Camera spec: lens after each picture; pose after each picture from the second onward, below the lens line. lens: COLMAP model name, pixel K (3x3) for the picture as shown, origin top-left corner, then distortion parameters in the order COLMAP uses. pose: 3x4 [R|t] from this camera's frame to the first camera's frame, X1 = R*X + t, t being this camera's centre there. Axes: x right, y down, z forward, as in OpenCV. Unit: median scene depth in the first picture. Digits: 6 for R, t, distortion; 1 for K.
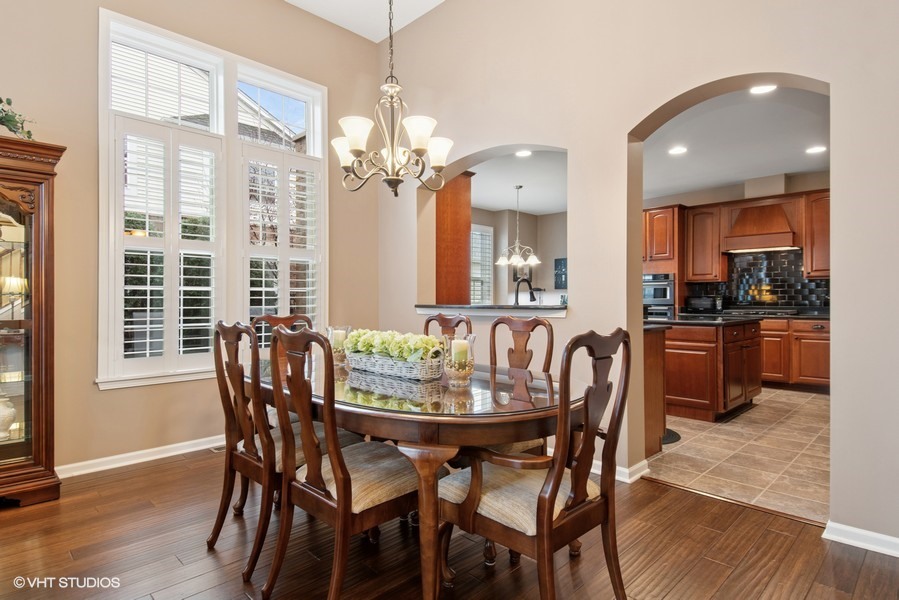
lens RADIAL K [[481.1, 0, 452.8], [0, 481.1, 303.4], [0, 0, 1]] dist [0.029998, -0.012238]
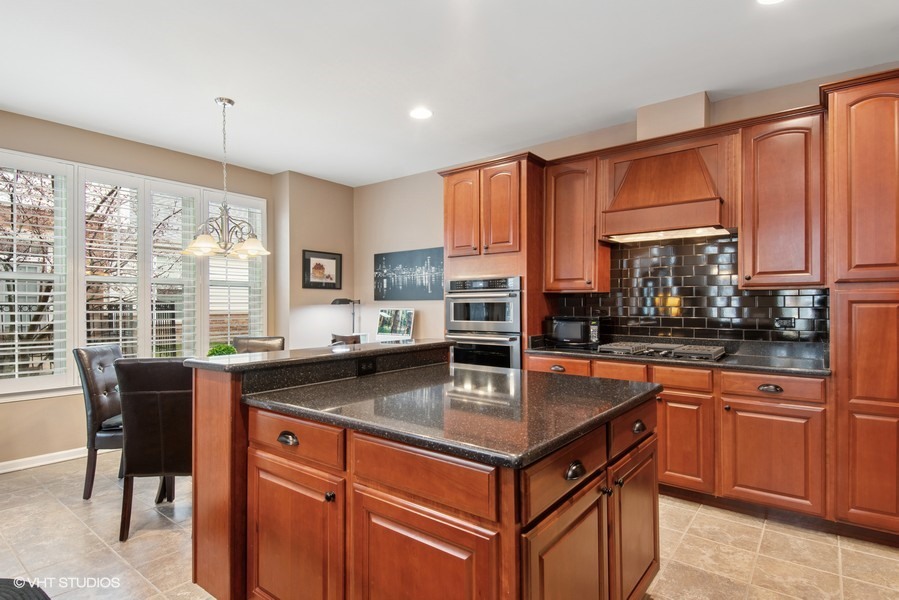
lens RADIAL K [[481.1, 0, 446.3], [0, 481.1, 305.2], [0, 0, 1]] dist [0.029998, -0.012238]
pose [[0.991656, 0.002348, 0.128888, 0.307471], [-0.001727, 0.999986, -0.004930, -0.027122], [-0.128897, 0.004666, 0.991647, 0.469777]]
